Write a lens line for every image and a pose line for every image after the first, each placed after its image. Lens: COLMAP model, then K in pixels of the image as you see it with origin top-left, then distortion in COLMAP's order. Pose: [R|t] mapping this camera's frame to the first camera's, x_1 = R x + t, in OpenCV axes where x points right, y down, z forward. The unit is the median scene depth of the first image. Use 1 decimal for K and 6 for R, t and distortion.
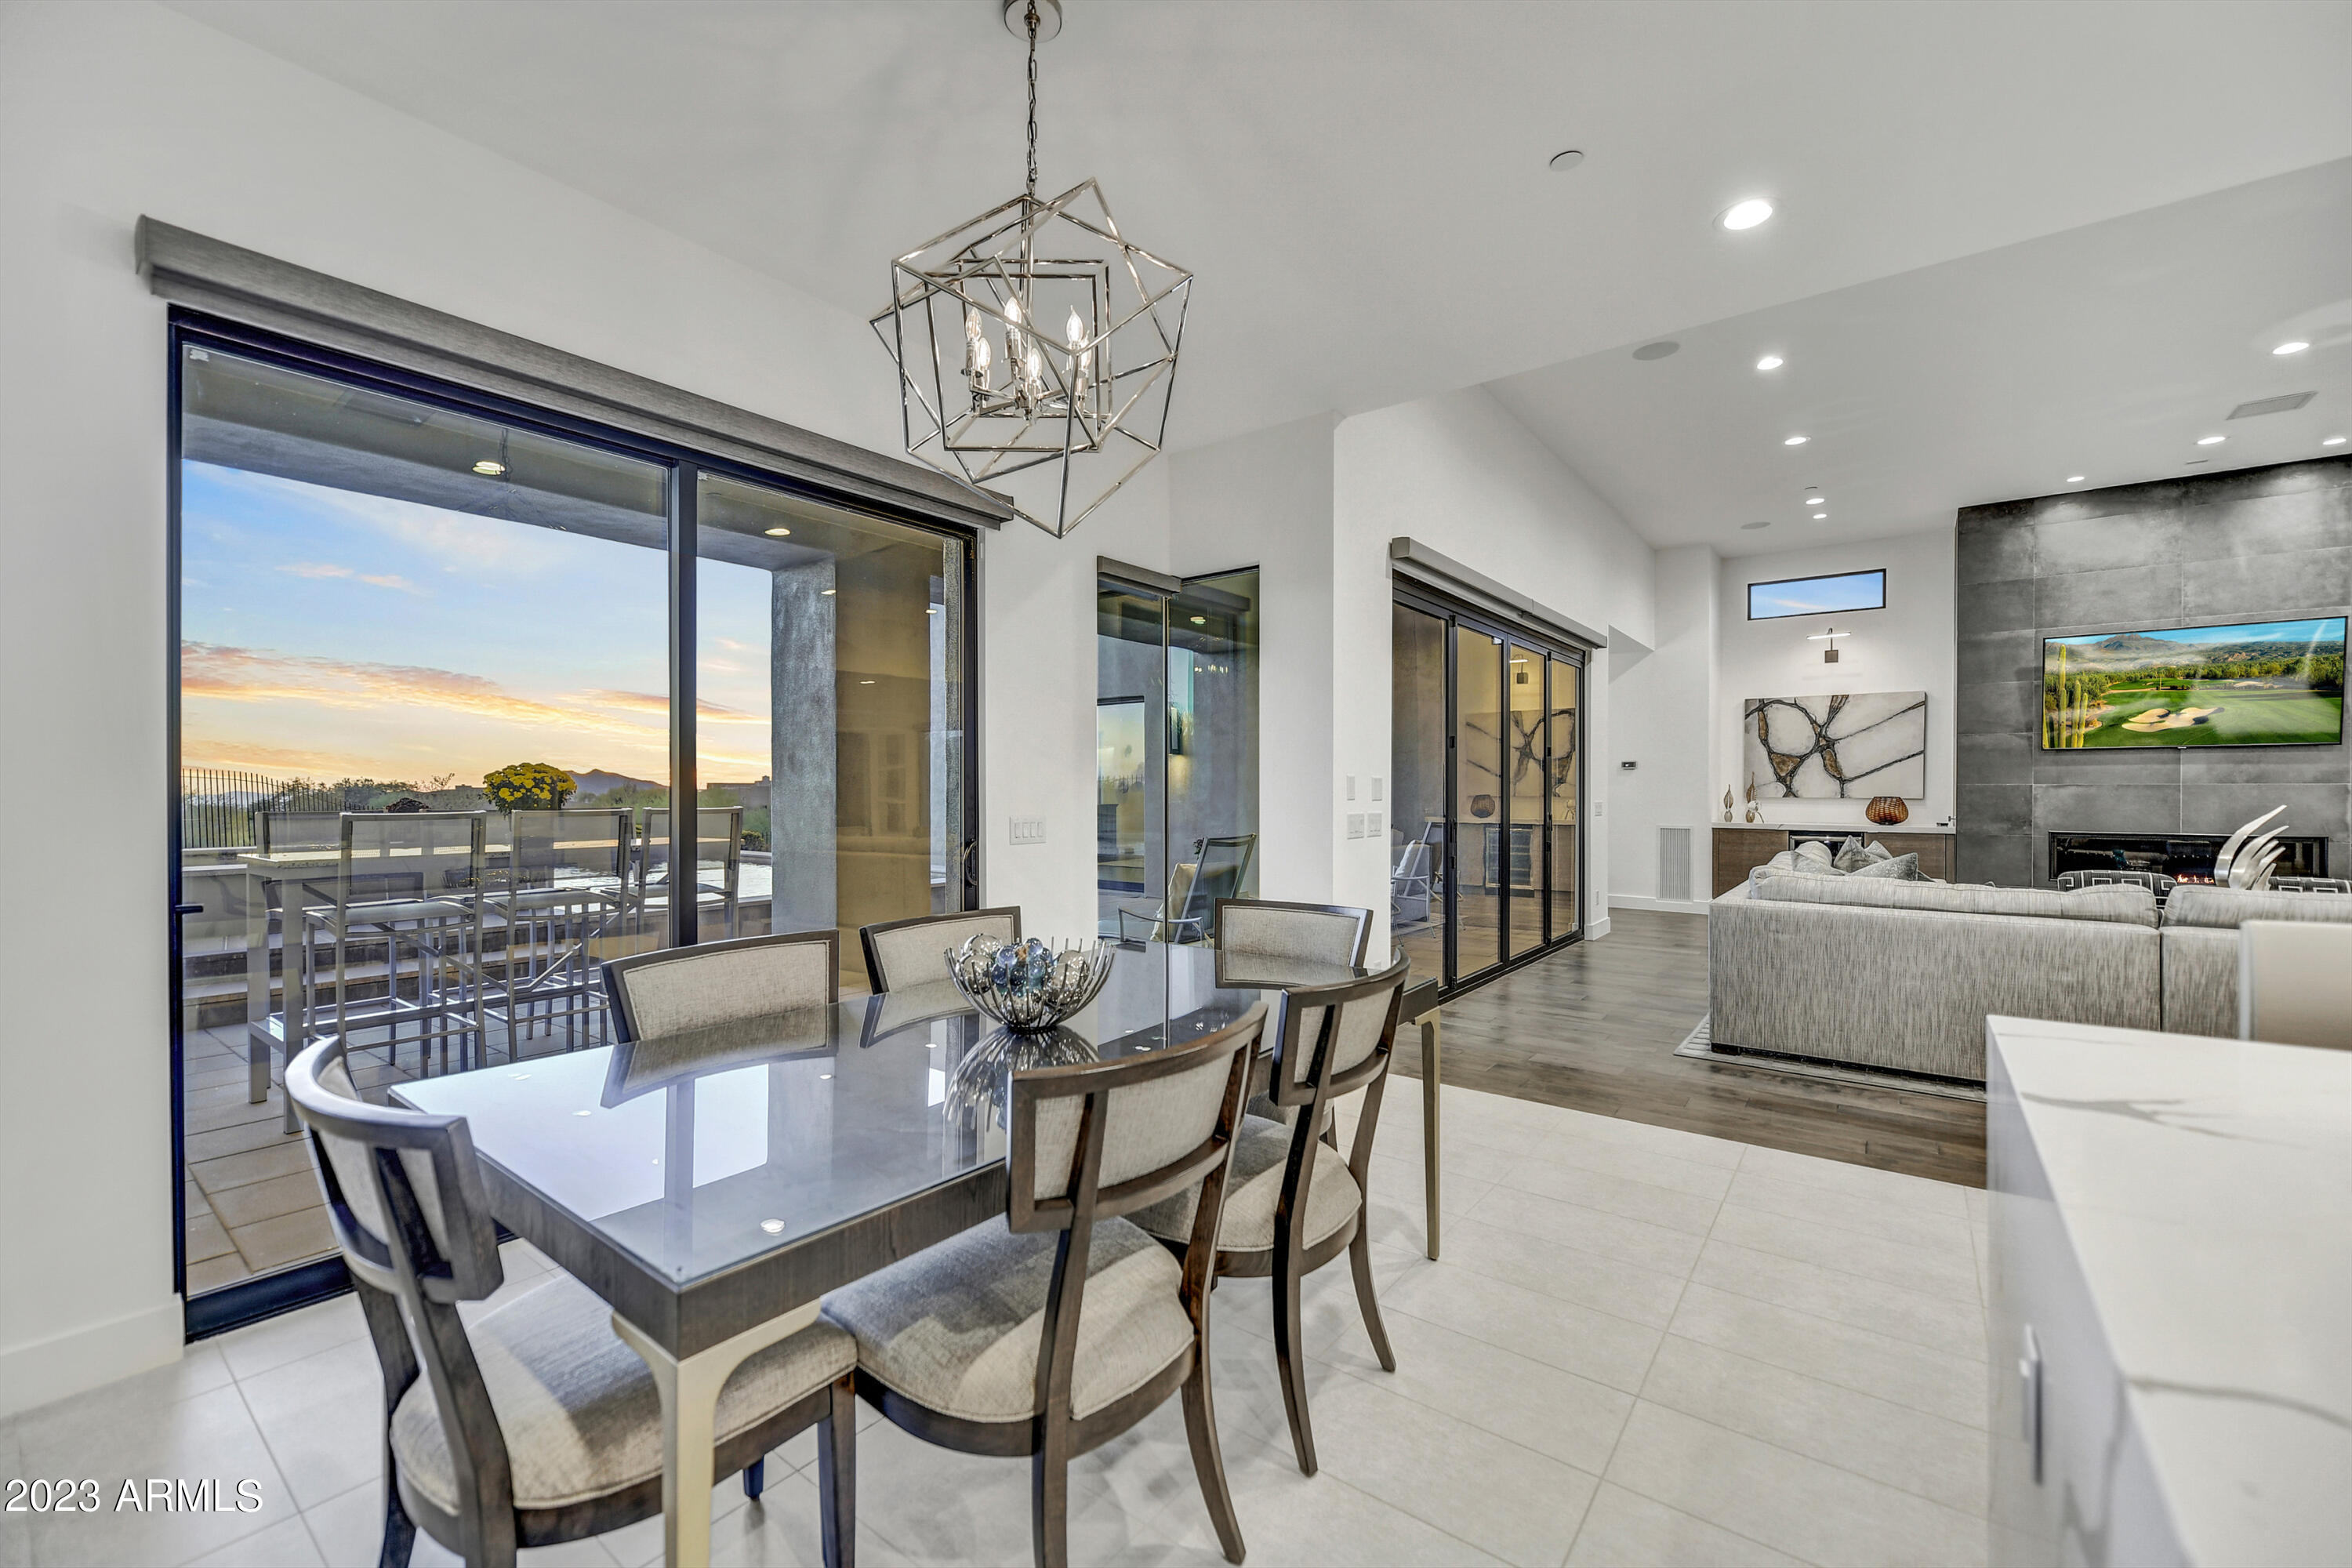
lens RADIAL K [[950.9, 0, 1175.5], [0, 950.9, 791.4], [0, 0, 1]] dist [-0.001978, -0.000814]
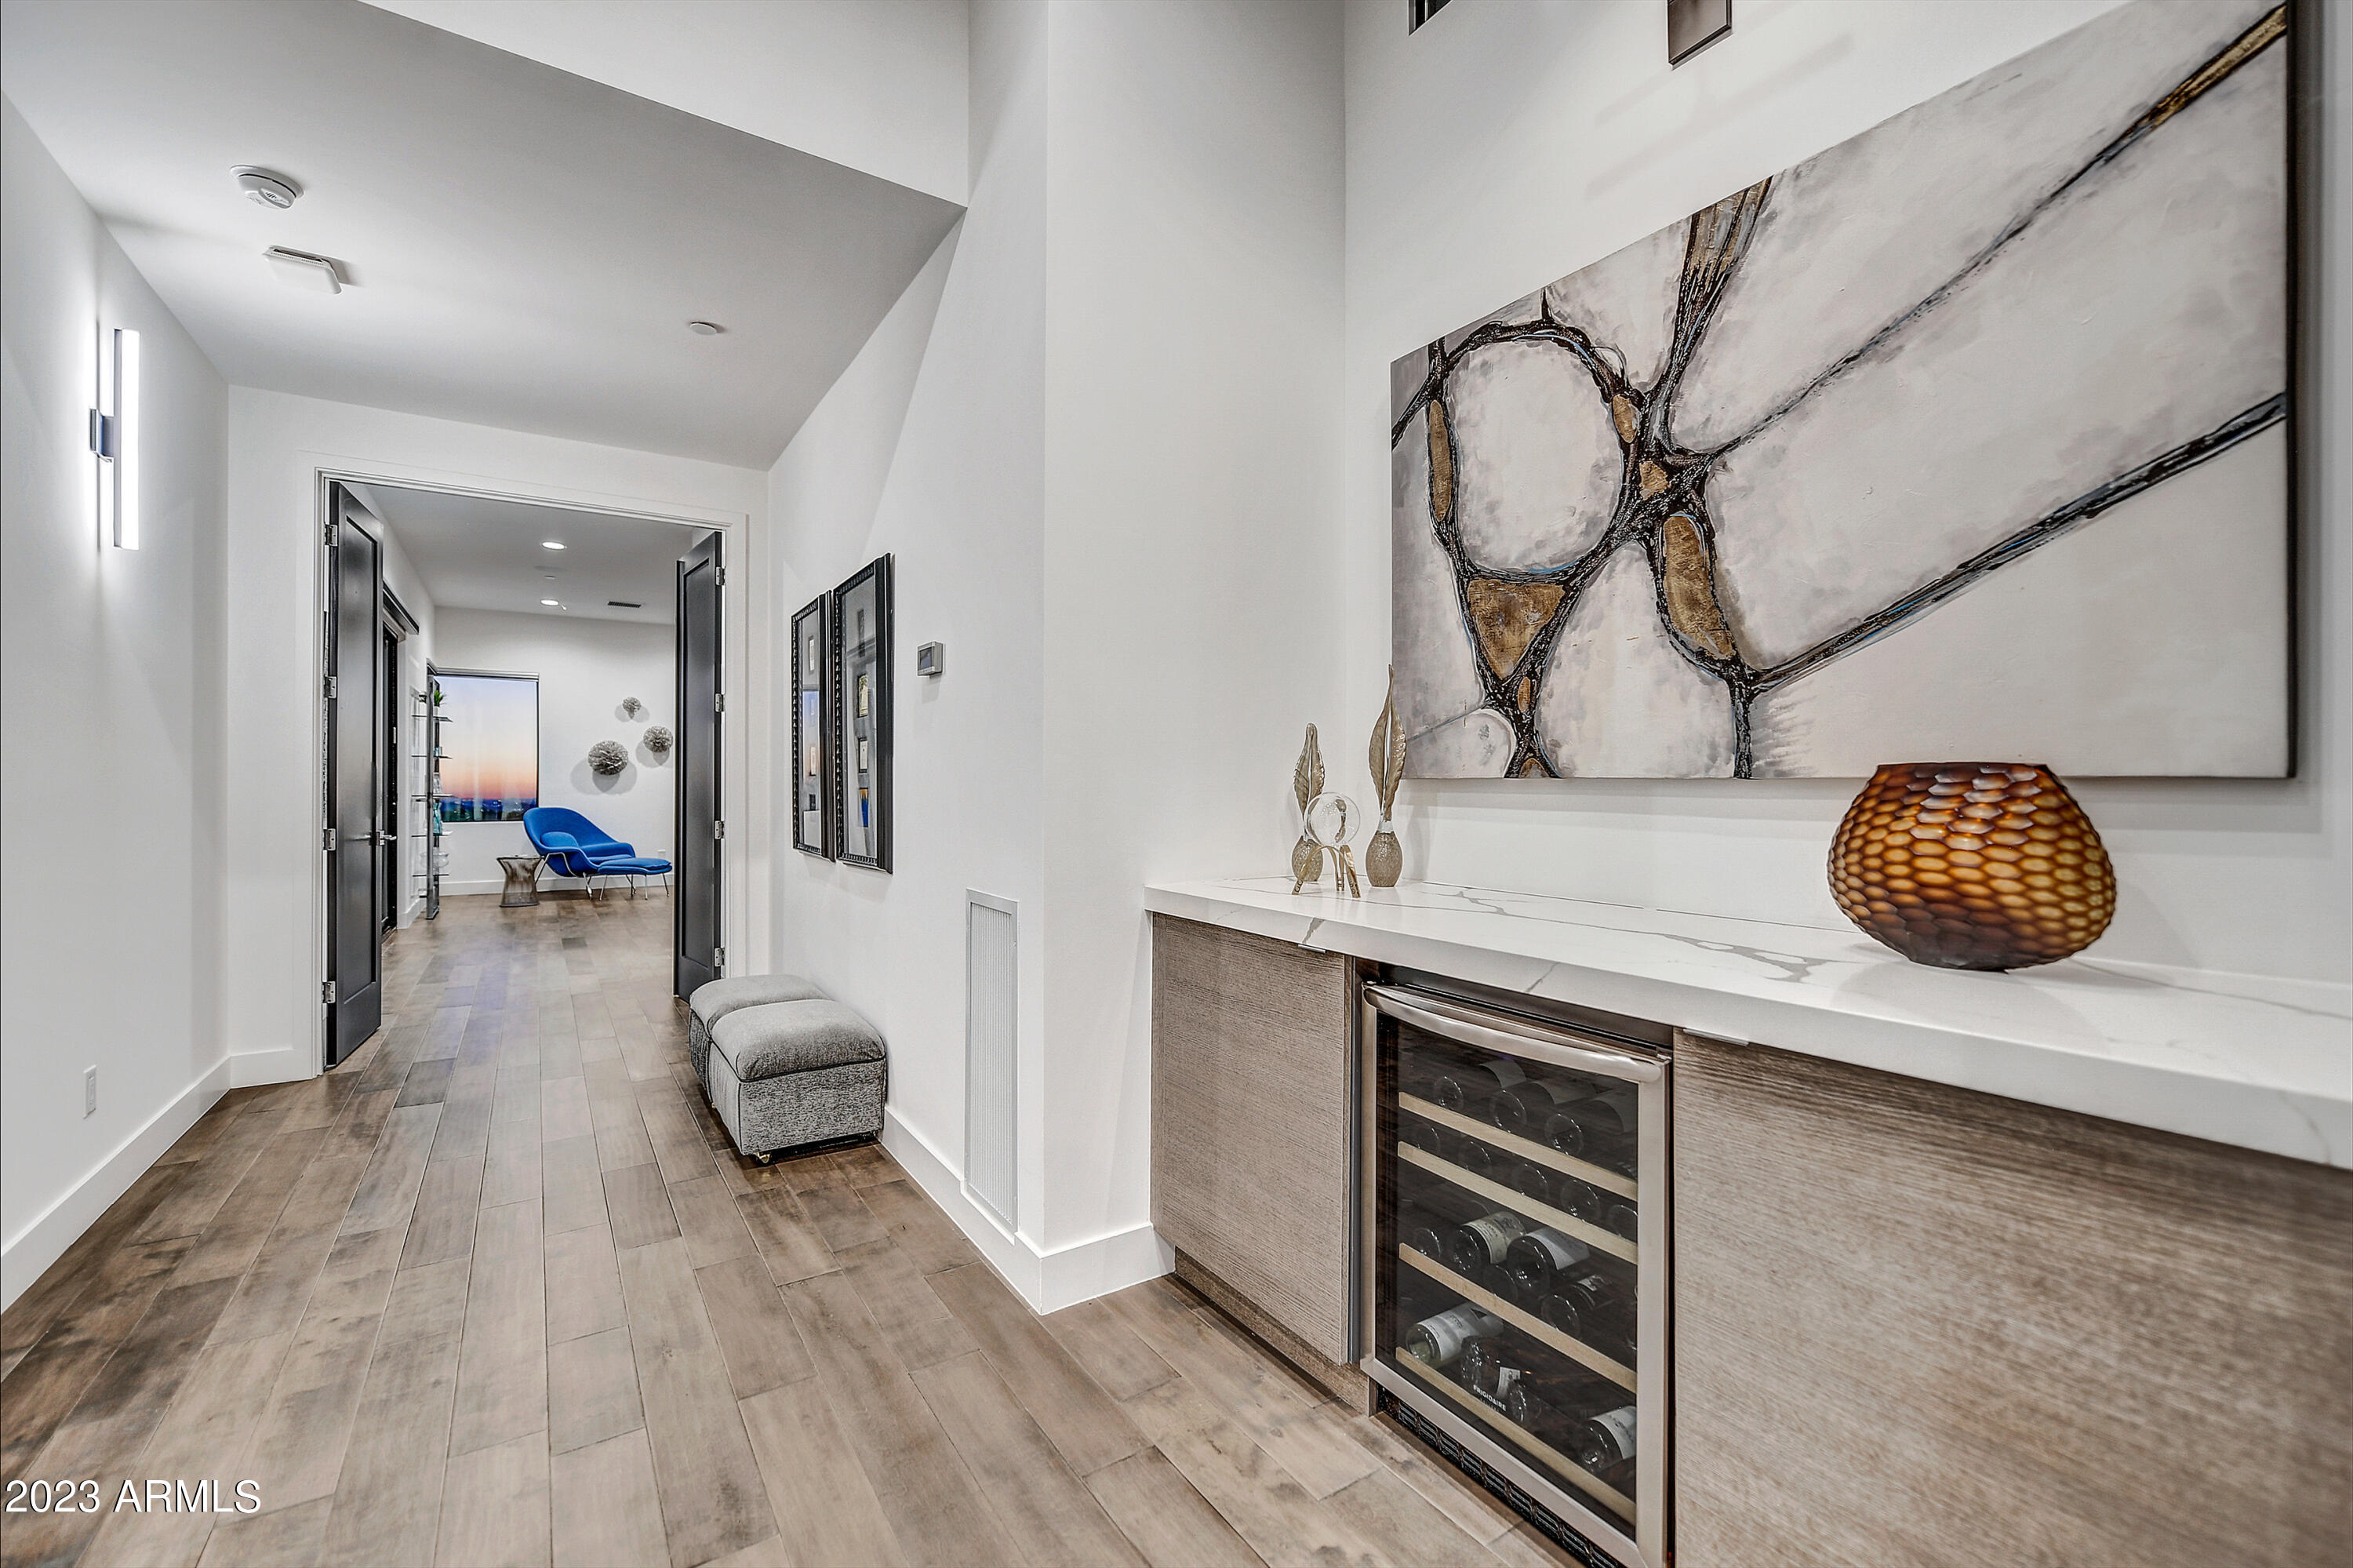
lens RADIAL K [[968.9, 0, 1176.5], [0, 968.9, 784.0], [0, 0, 1]] dist [0.000693, -0.000757]
pose [[0.943512, -0.000828, -0.331338, 0.763076], [0.000156, 0.999998, -0.002055, 0.009724], [0.331339, 0.001887, 0.943510, 0.916896]]
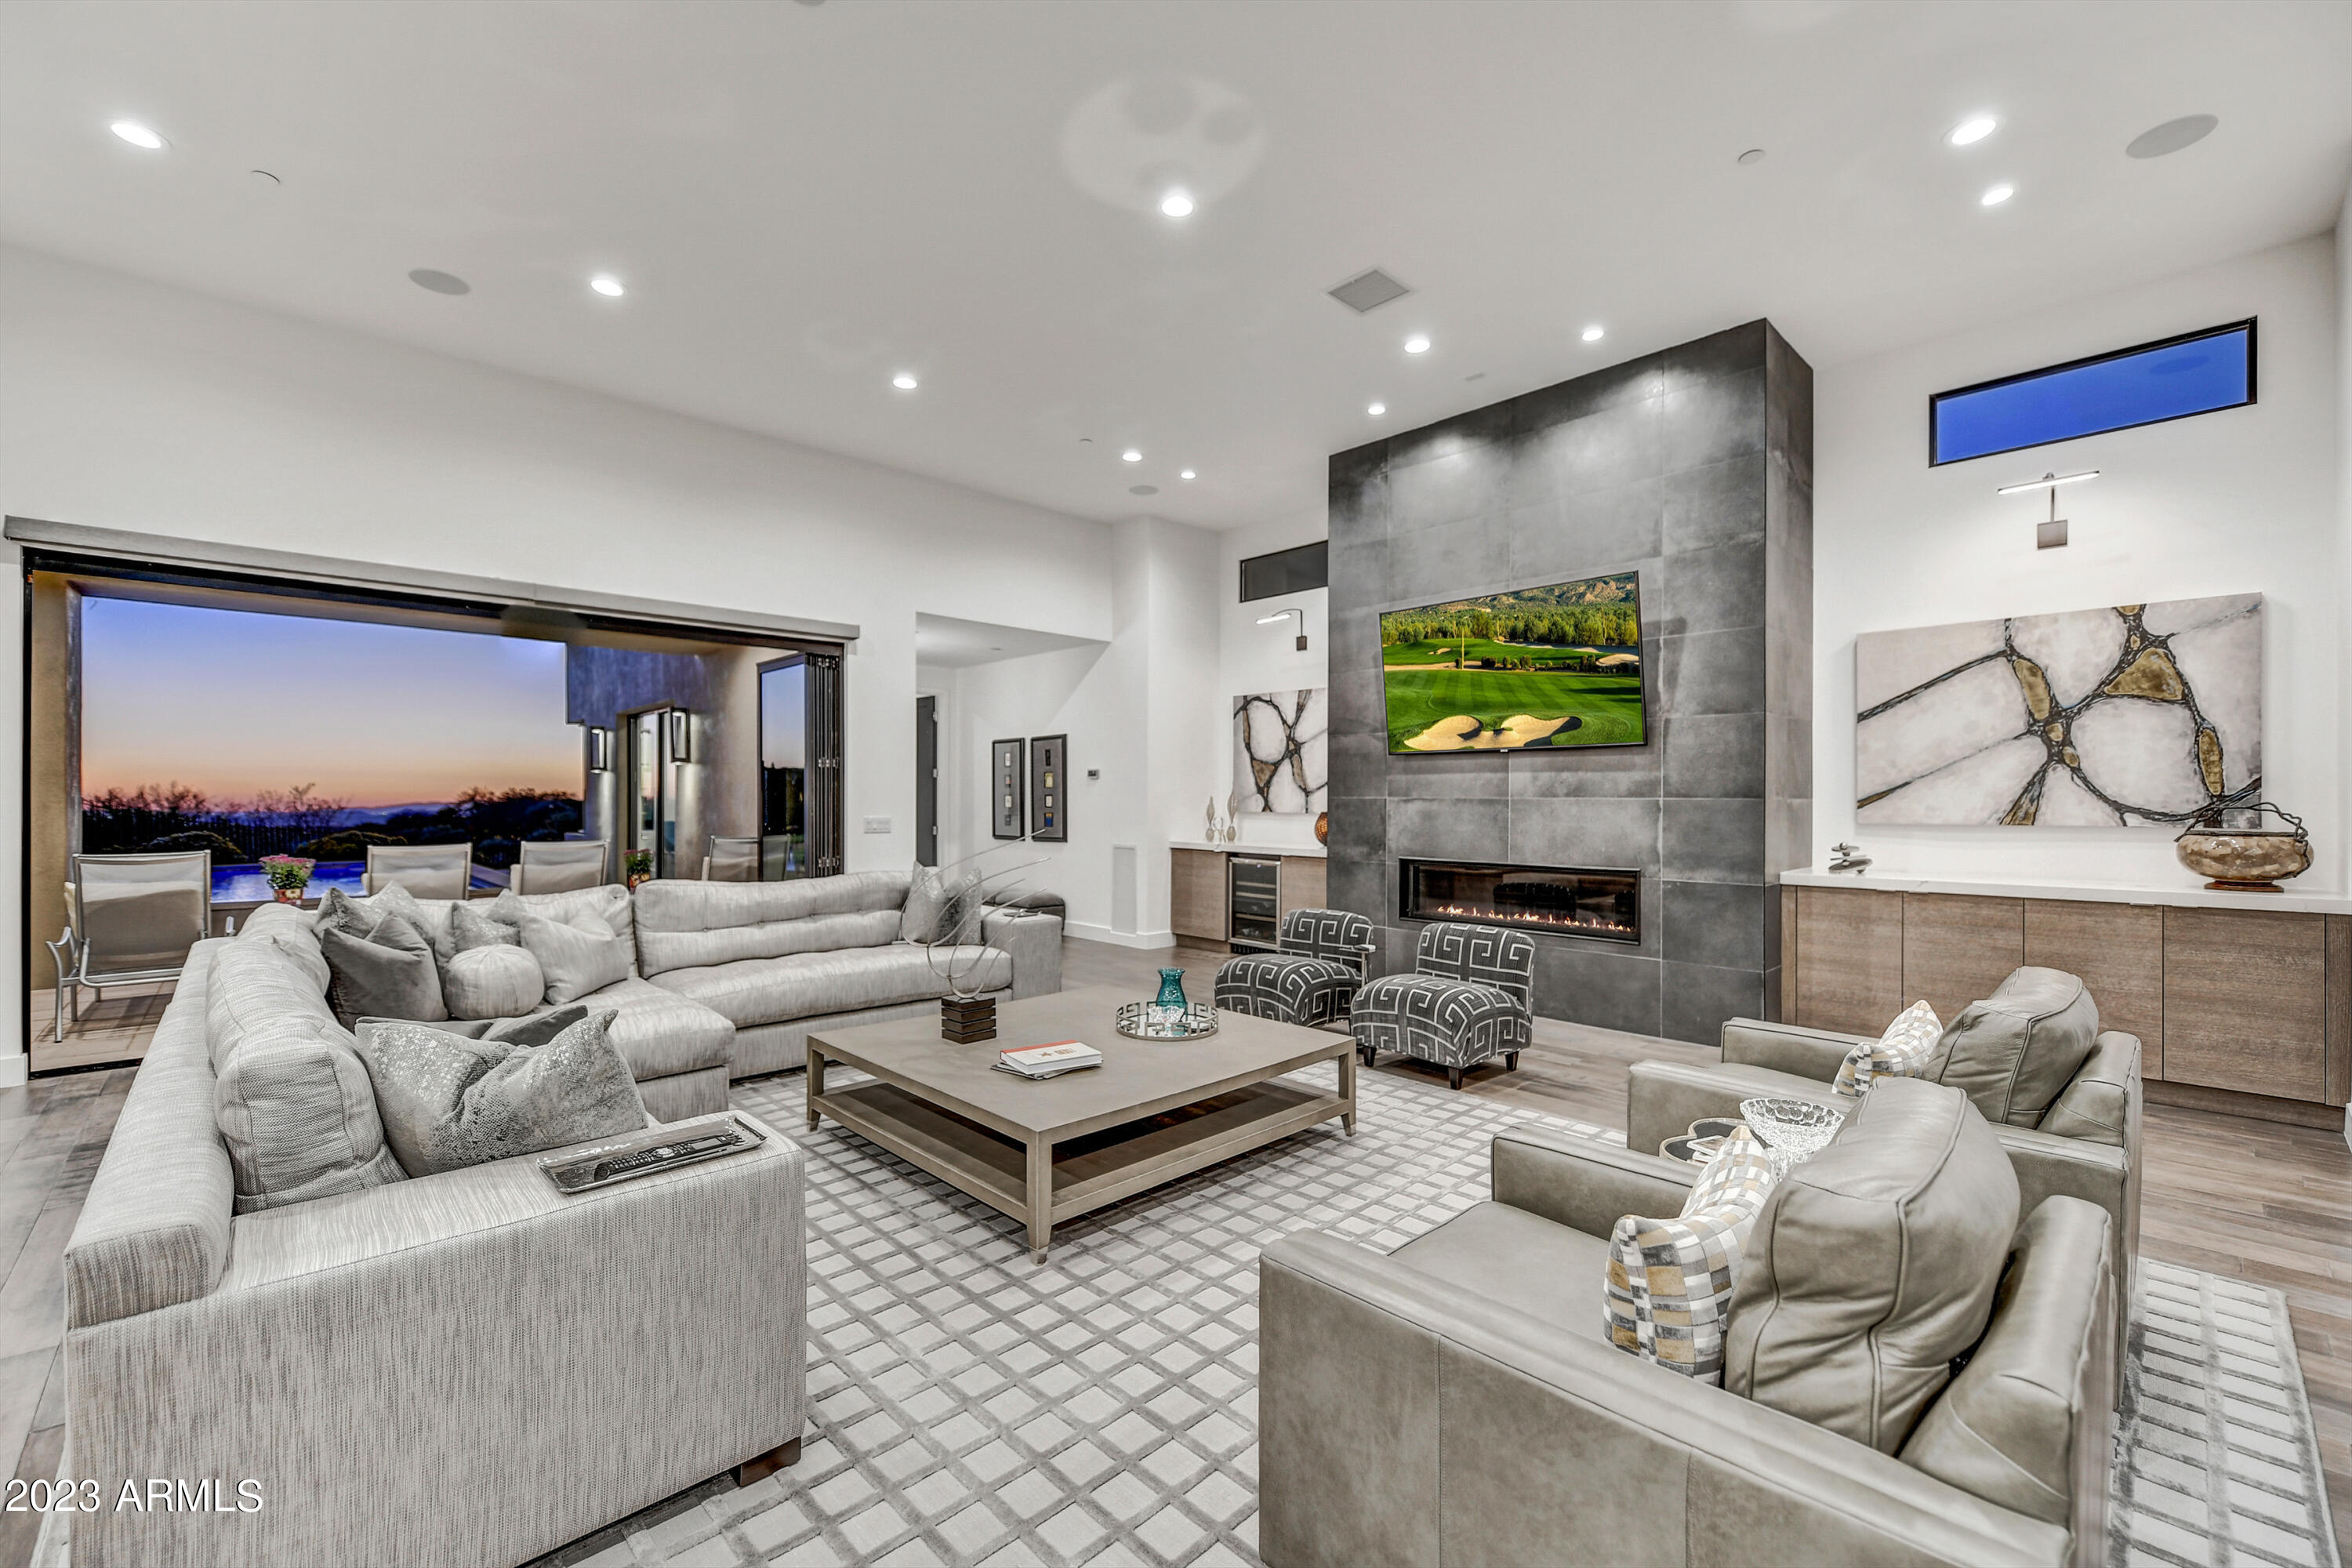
lens RADIAL K [[968.5, 0, 1176.0], [0, 968.5, 784.0], [0, 0, 1]] dist [0.000693, -0.000757]
pose [[0.987088, 0.000095, -0.160176, 0.834800], [-0.002875, 0.999849, -0.017125, -0.004414], [0.160150, 0.017365, 0.986940, 0.166730]]
